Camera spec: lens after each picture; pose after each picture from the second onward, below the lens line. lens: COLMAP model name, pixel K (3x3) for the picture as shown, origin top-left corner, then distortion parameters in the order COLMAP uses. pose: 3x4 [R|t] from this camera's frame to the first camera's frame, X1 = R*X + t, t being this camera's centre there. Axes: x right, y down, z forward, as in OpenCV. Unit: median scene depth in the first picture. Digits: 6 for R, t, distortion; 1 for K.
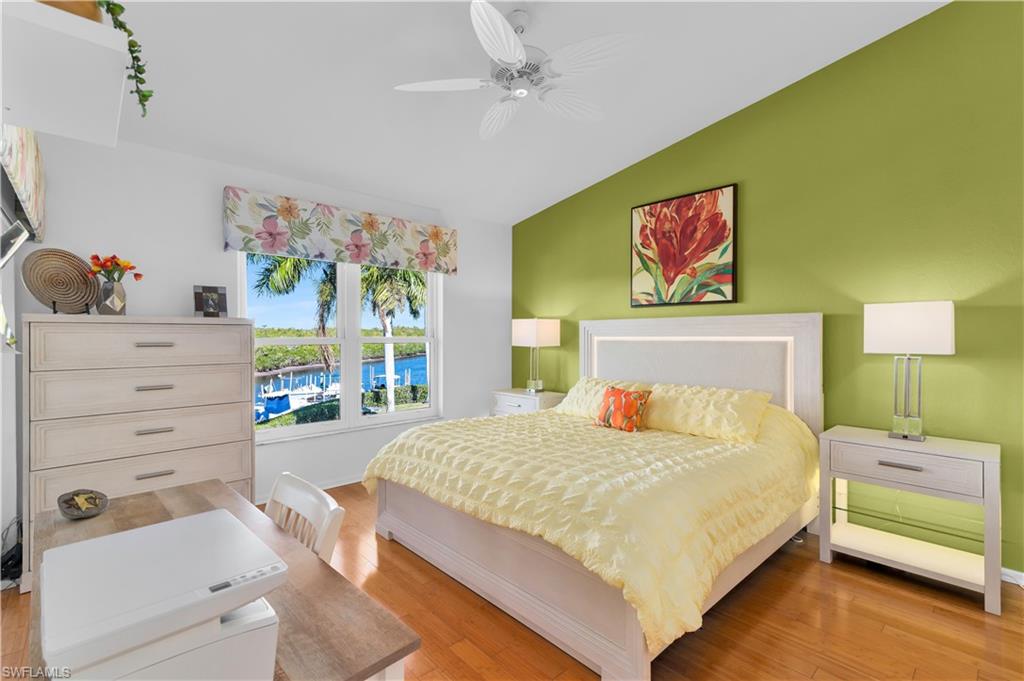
lens RADIAL K [[450.1, 0, 512.0], [0, 450.1, 340.5], [0, 0, 1]] dist [0.001729, 0.000184]
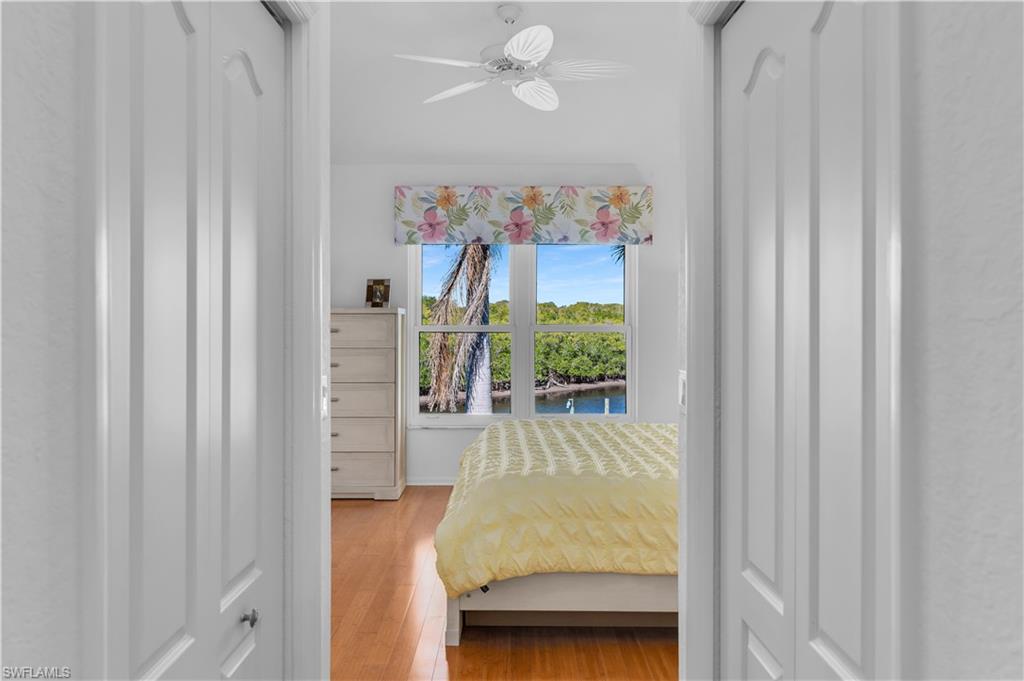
lens RADIAL K [[462.2, 0, 512.7], [0, 462.2, 331.2], [0, 0, 1]] dist [0.003909, 0.000487]
pose [[0.739433, 0.018847, -0.672966, 0.314513], [-0.007010, 0.999769, 0.020297, -0.015007], [0.673194, -0.010291, 0.739395, 0.330701]]
